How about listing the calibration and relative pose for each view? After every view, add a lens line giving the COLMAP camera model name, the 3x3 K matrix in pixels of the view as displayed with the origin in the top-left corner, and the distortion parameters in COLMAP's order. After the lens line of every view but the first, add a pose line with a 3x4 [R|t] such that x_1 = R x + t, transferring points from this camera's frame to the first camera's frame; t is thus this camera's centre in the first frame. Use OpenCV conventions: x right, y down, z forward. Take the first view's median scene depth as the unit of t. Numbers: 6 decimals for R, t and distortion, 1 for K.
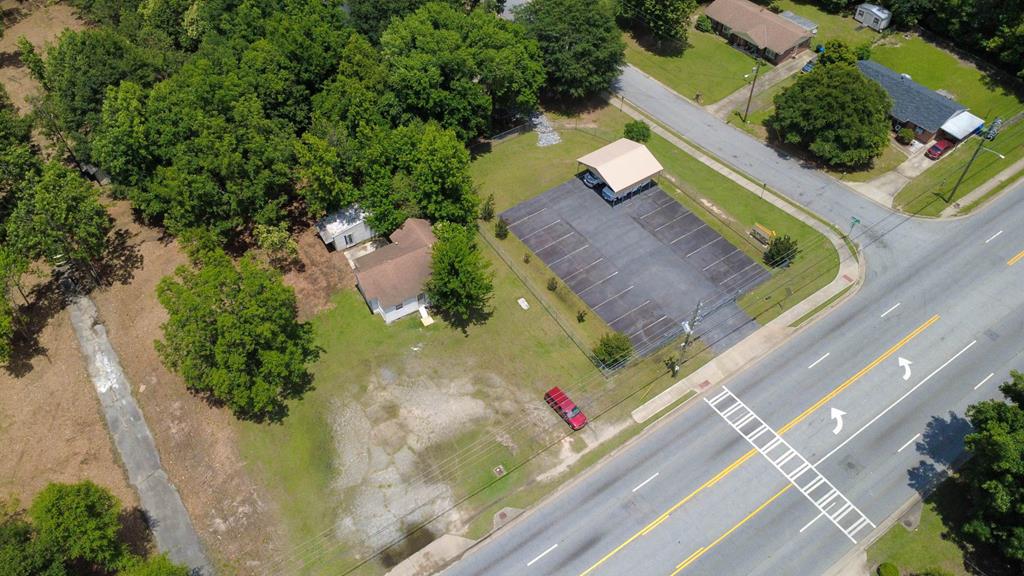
lens RADIAL K [[730.9, 0, 509.1], [0, 730.9, 295.5], [0, 0, 1]] dist [-0.008643, 0.006204]
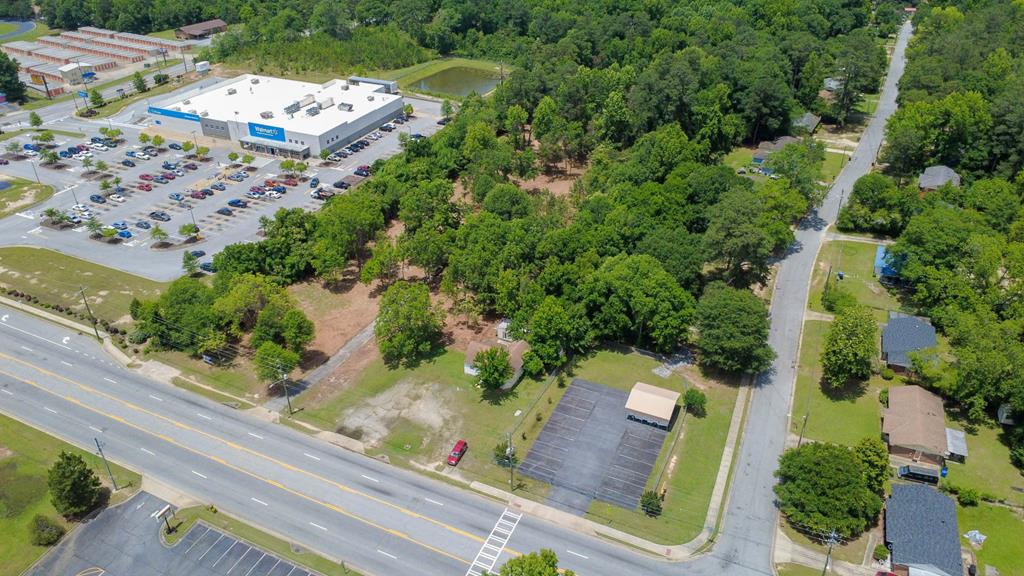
lens RADIAL K [[730.9, 0, 511.9], [0, 730.9, 292.7], [0, 0, 1]] dist [-0.008643, 0.006204]
pose [[0.506209, 0.463617, -0.727194, 1.030783], [-0.652658, 0.757121, 0.028373, -0.220347], [0.563728, 0.460246, 0.685846, -0.218317]]
